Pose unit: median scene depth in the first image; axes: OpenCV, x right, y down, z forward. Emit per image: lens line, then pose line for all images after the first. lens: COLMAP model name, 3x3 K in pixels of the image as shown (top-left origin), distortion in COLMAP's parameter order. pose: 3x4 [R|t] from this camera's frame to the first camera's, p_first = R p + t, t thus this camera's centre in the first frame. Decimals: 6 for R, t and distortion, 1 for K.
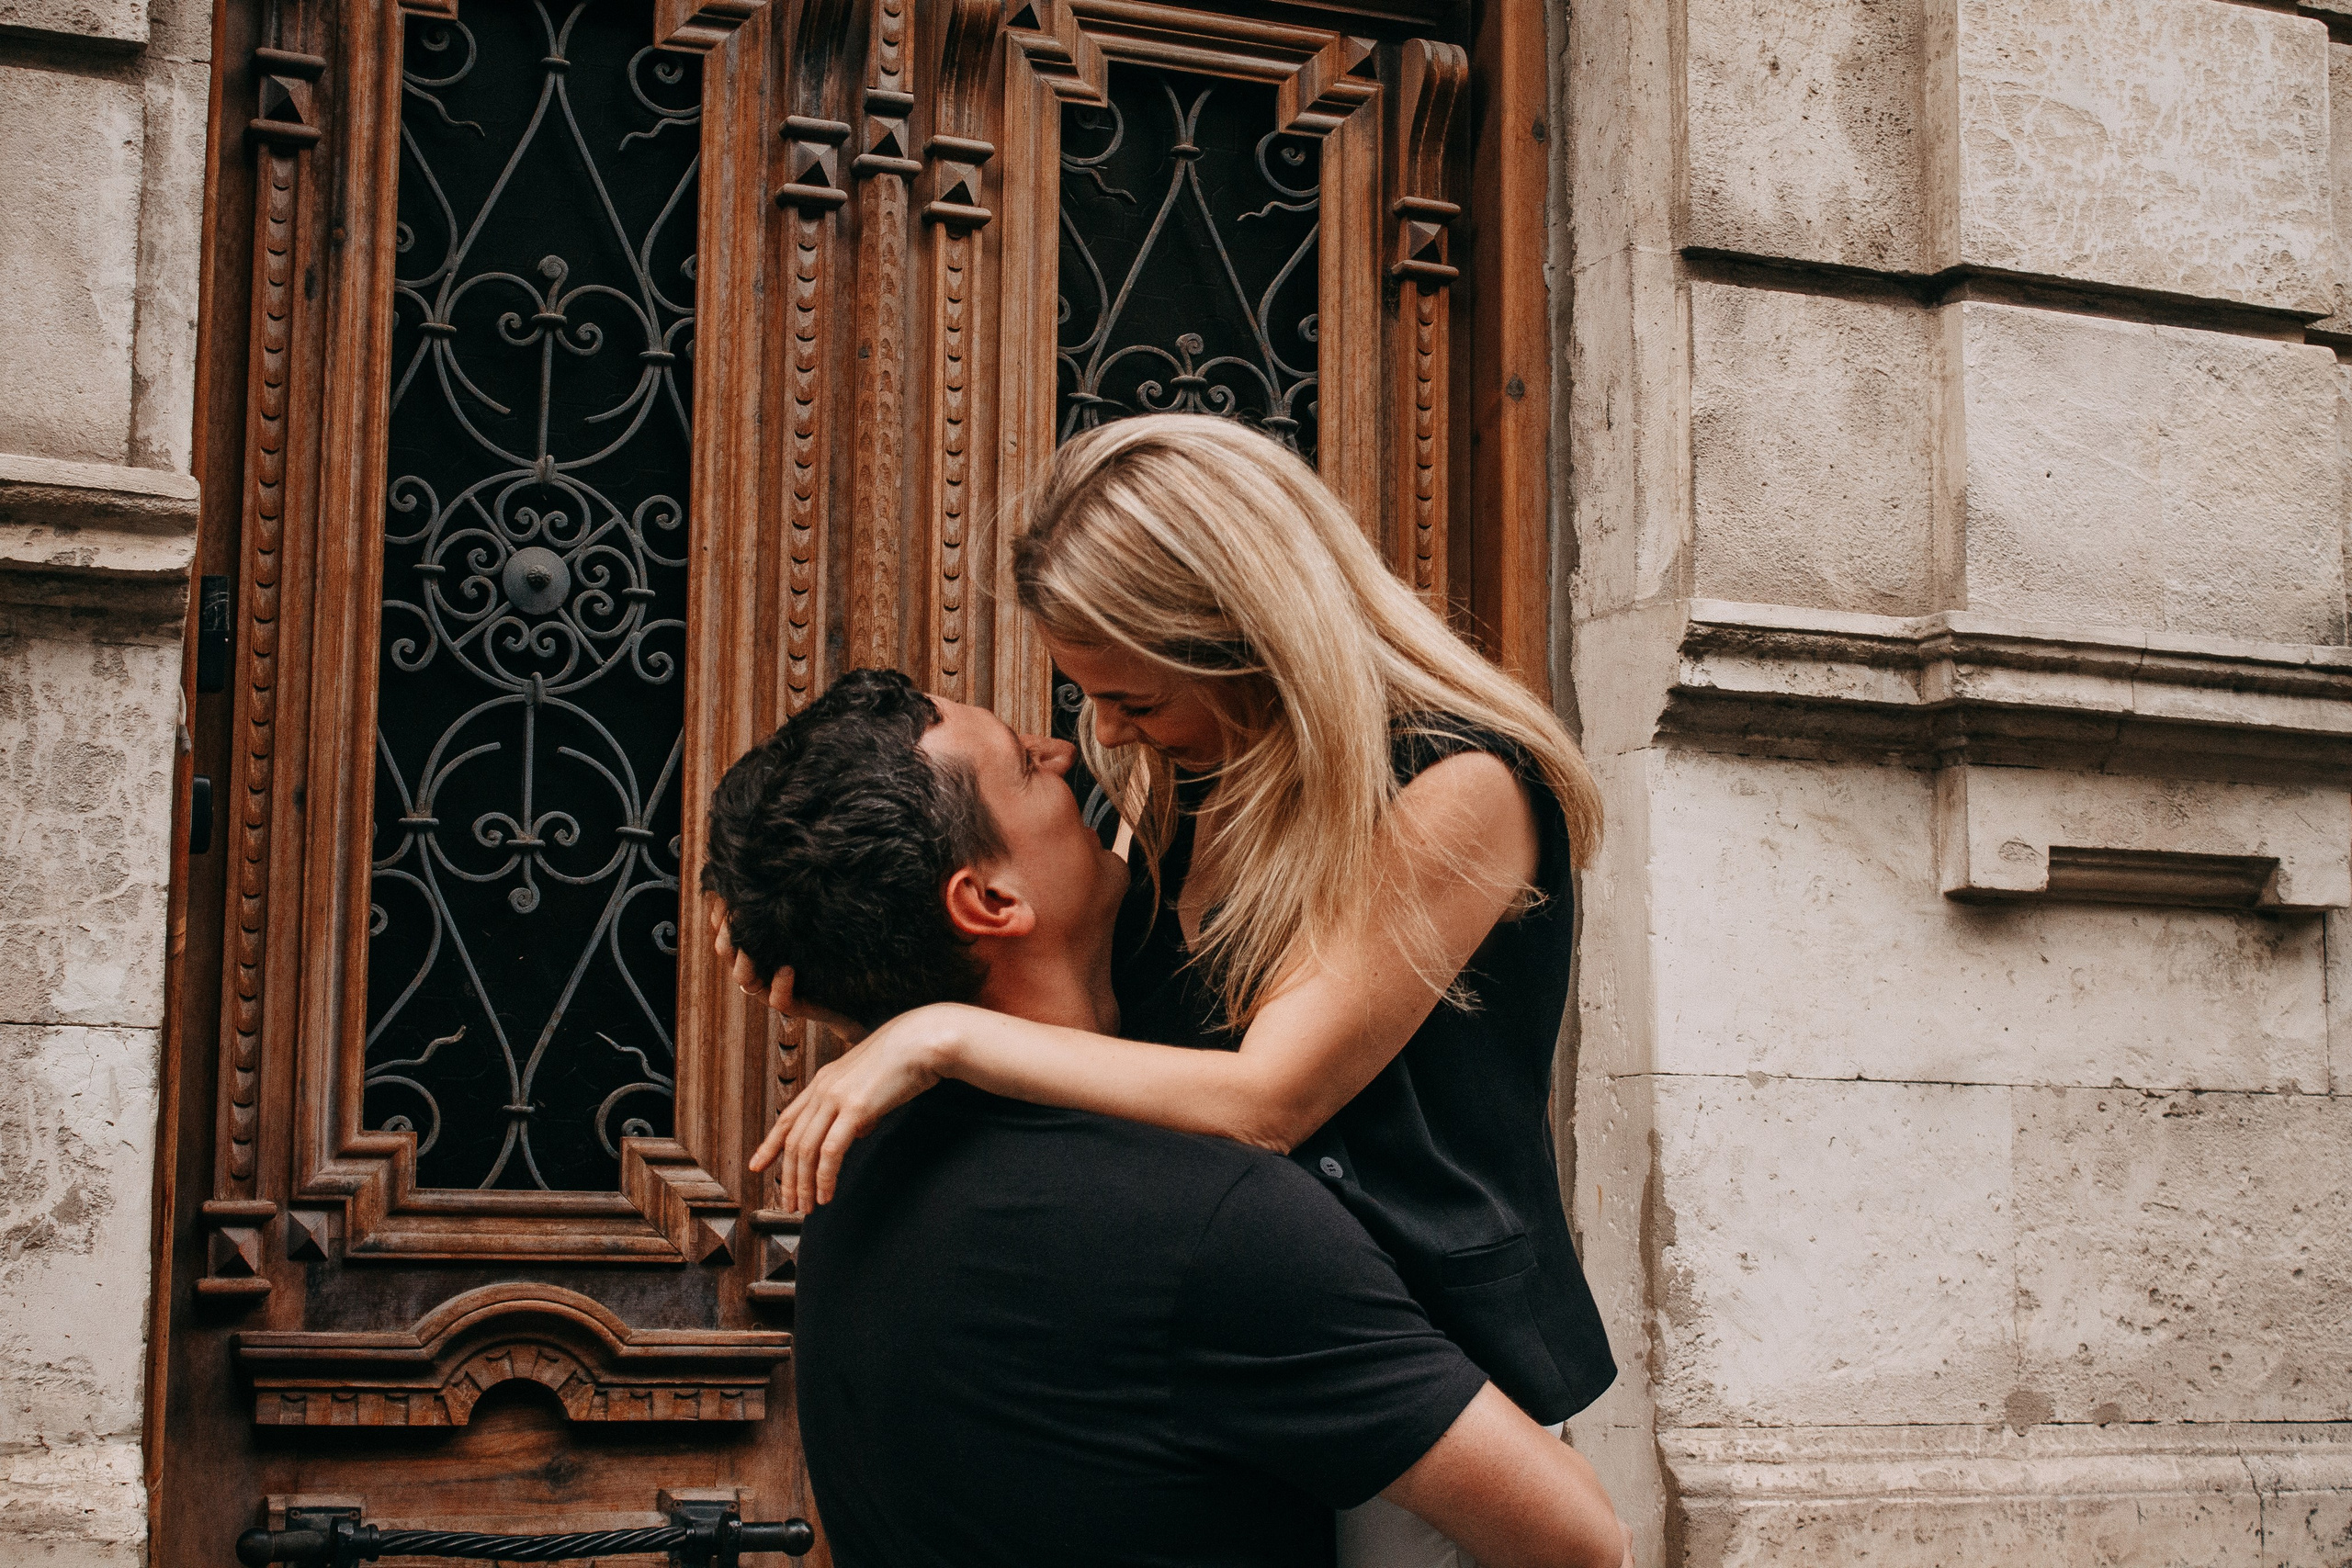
lens RADIAL K [[3618.7, 0, 1176.0], [0, 3618.7, 784.0], [0, 0, 1]] dist [-0.020573, -0.089370]
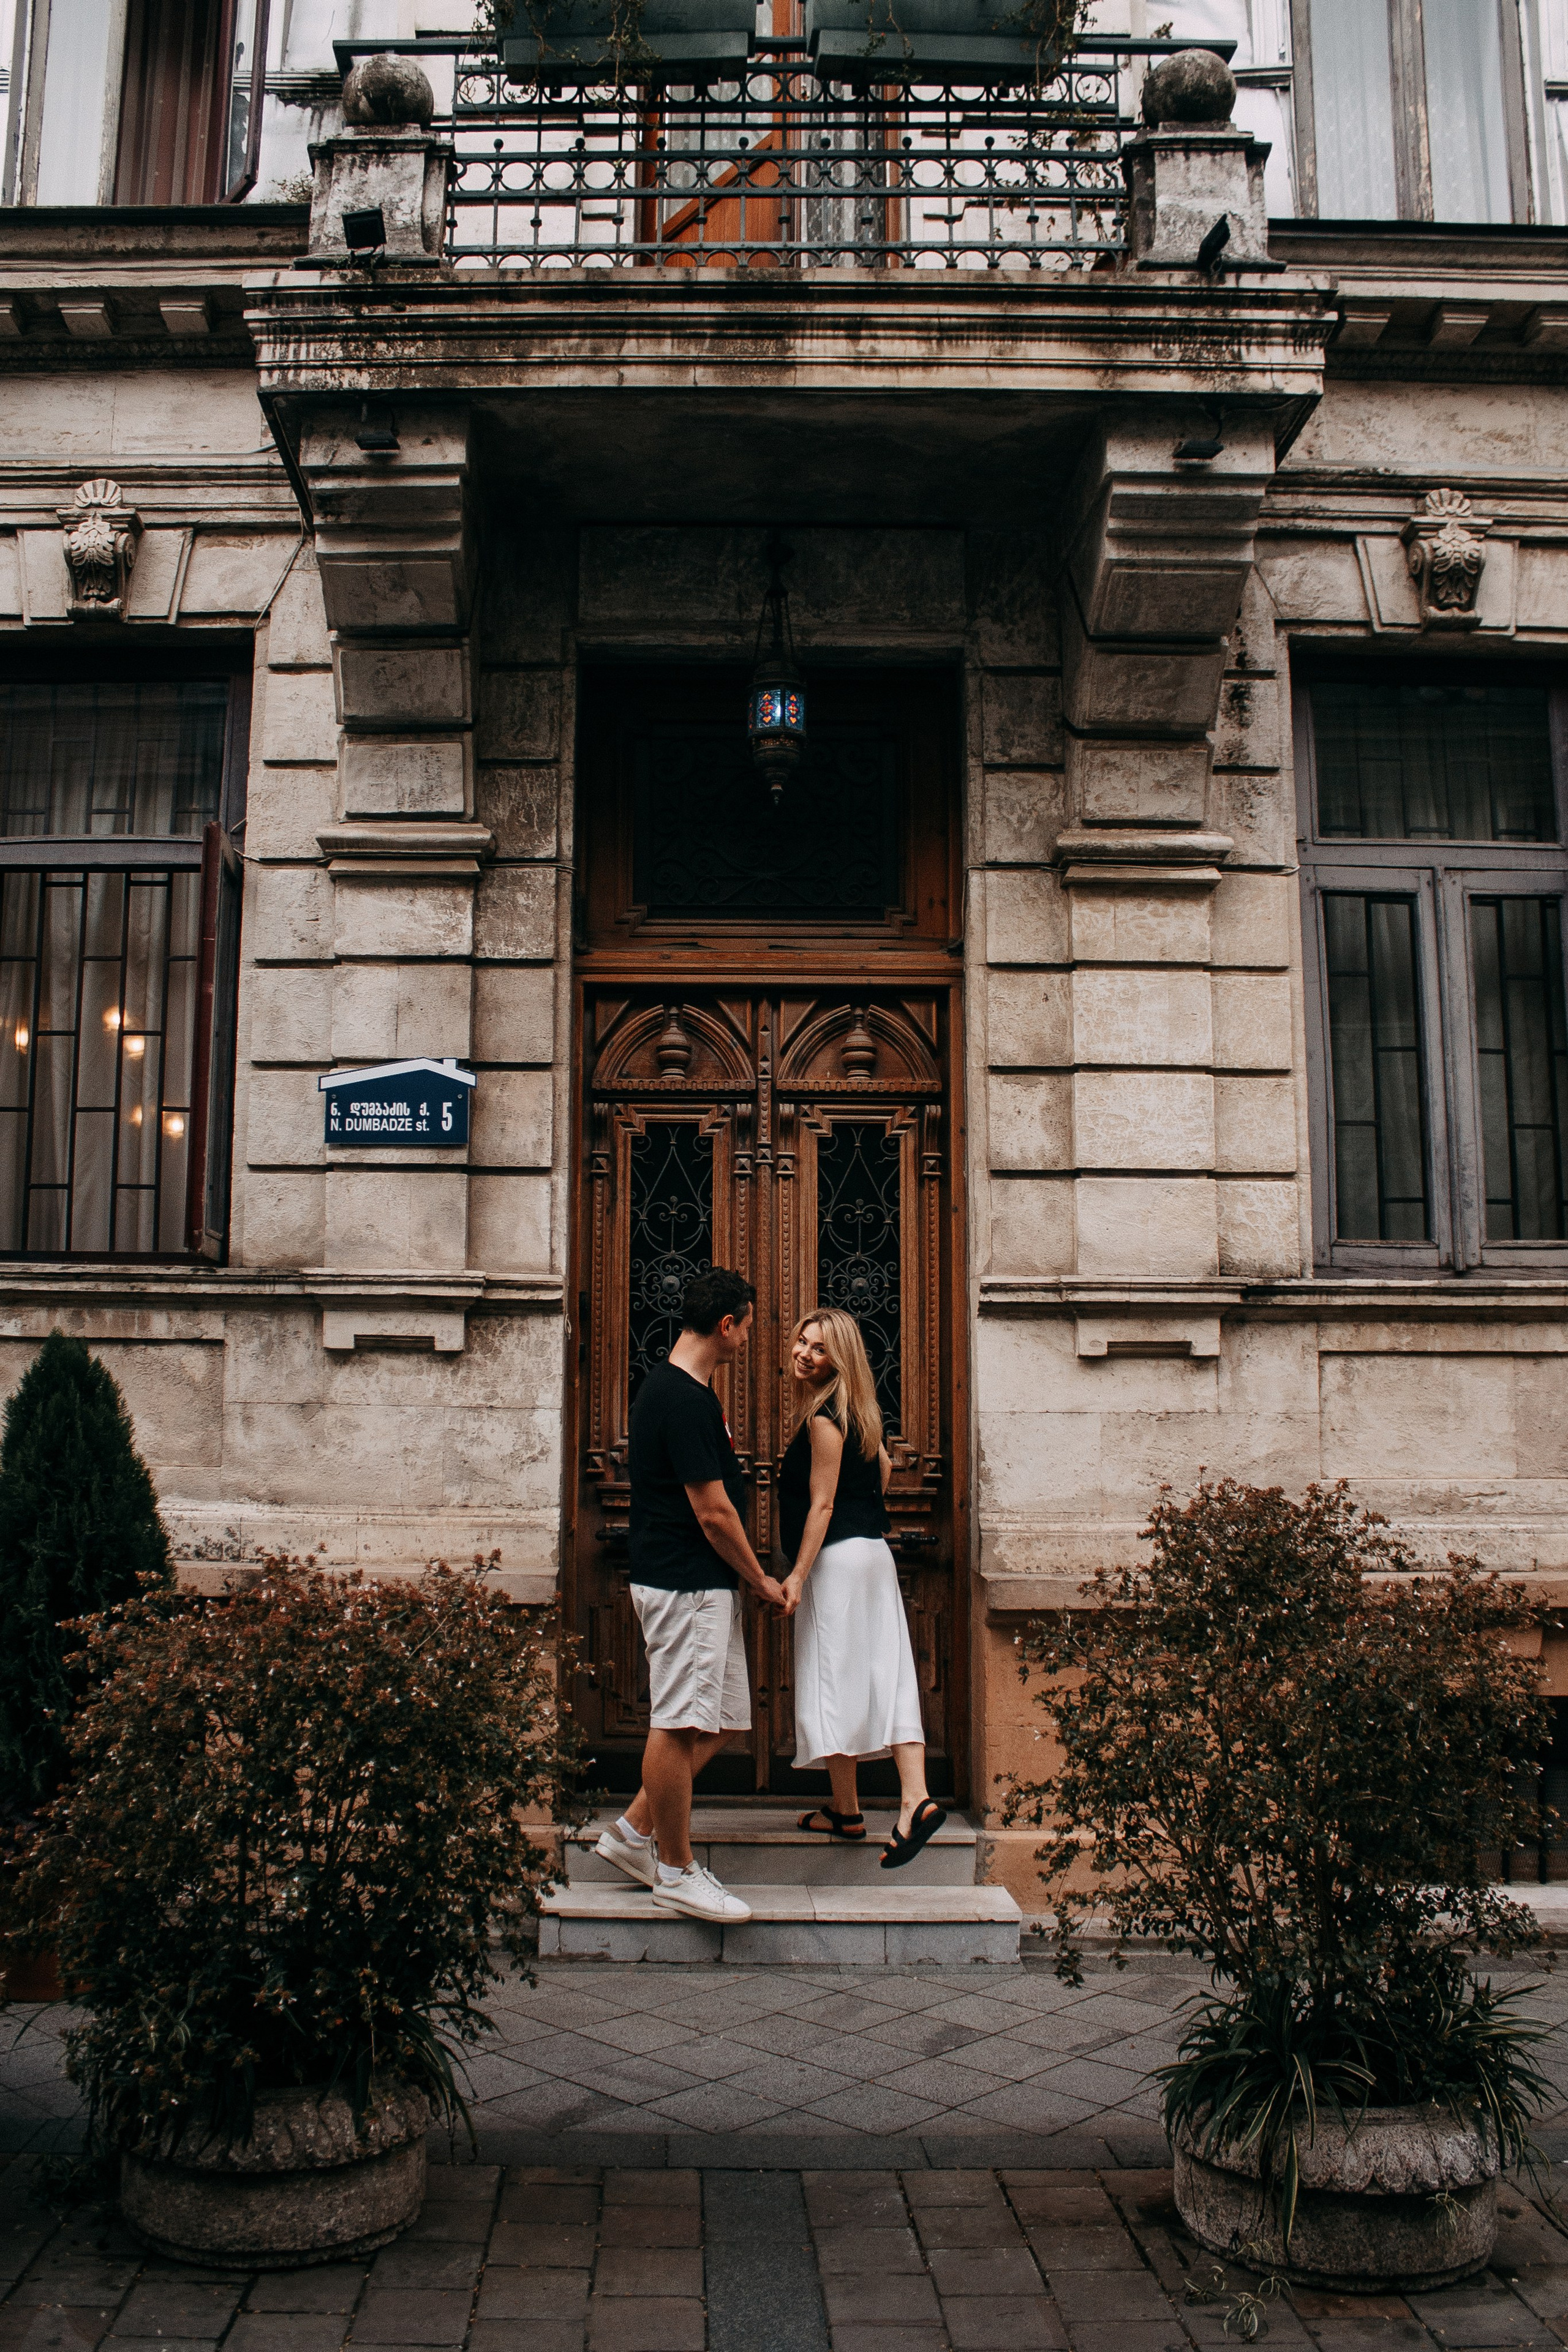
lens RADIAL K [[2314.4, 0, 784.0], [0, 2314.4, 1176.0], [0, 0, 1]] dist [-0.219131, 0.005016]
pose [[0.923740, -0.044459, -0.380432, 0.812885], [0.048087, 0.998843, 0.000035, -0.156155], [0.379991, -0.018326, 0.924809, -1.122125]]
